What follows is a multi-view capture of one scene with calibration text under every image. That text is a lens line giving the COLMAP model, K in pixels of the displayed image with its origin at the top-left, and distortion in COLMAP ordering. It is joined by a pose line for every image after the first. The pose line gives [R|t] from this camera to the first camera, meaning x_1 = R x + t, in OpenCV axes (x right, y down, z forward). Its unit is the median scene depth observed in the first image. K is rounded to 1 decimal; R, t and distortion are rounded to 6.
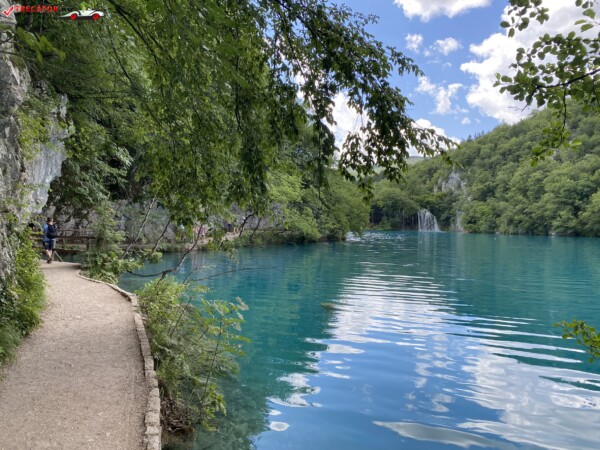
lens RADIAL K [[449.5, 0, 300.0], [0, 449.5, 225.0], [0, 0, 1]] dist [0.009492, 0.006227]
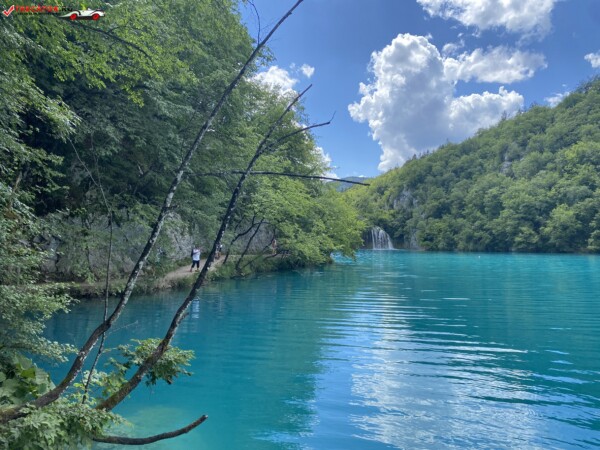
lens RADIAL K [[447.6, 0, 300.0], [0, 447.6, 225.0], [0, 0, 1]] dist [-0.001799, -0.003132]
pose [[0.991452, -0.010973, 0.130010, -0.067128], [0.016611, 0.998965, -0.042355, -0.002994], [-0.129410, 0.044152, 0.990608, 0.168679]]
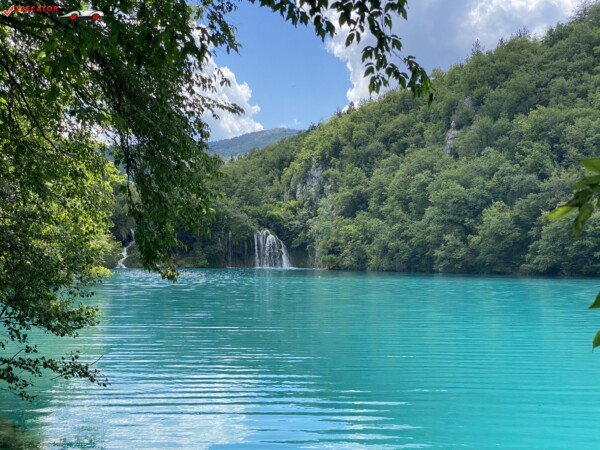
lens RADIAL K [[875.4, 0, 300.0], [0, 875.4, 225.0], [0, 0, 1]] dist [0.042475, -0.090994]
pose [[0.965425, 0.005684, 0.260618, 0.090741], [0.004255, 0.999285, -0.037557, 0.003725], [-0.260645, 0.037367, 0.964711, -0.308972]]
